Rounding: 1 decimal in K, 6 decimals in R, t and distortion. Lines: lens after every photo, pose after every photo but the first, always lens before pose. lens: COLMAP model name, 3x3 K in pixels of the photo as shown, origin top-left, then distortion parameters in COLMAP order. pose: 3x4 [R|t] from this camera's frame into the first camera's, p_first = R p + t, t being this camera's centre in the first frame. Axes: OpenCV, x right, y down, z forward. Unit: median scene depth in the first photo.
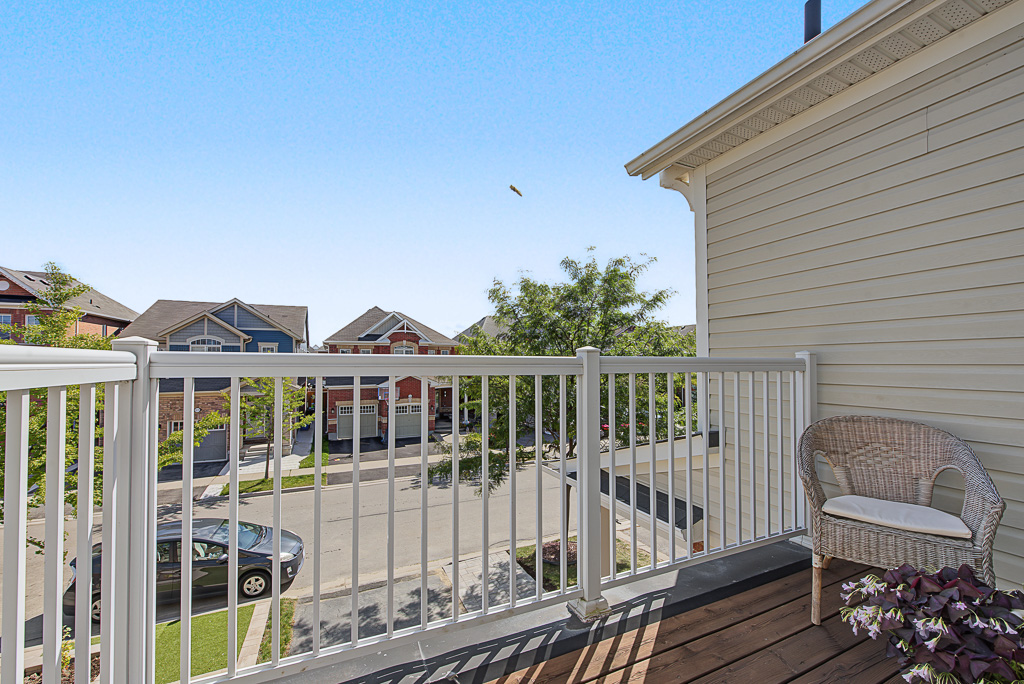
lens RADIAL K [[410.2, 0, 513.9], [0, 410.2, 349.8], [0, 0, 1]] dist [-0.000706, -0.001370]
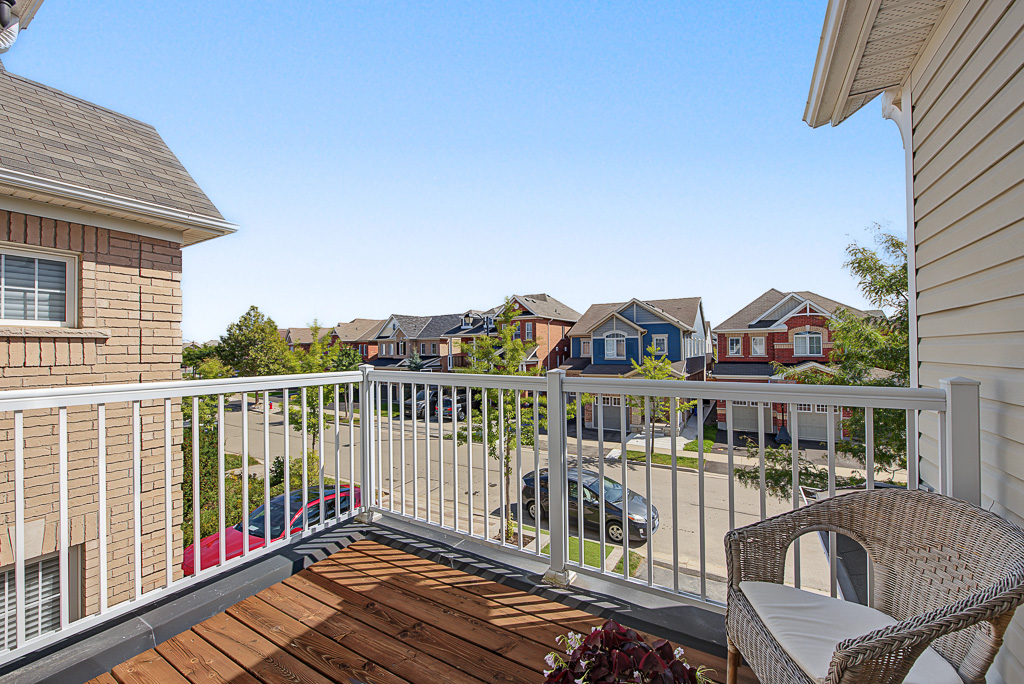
lens RADIAL K [[410.2, 0, 509.9], [0, 410.2, 344.3], [0, 0, 1]] dist [-0.000706, -0.001370]
pose [[0.566948, -0.013703, -0.823639, 0.139766], [0.031388, 0.999495, 0.004977, -0.011397], [0.823155, -0.028674, 0.567092, 0.023171]]
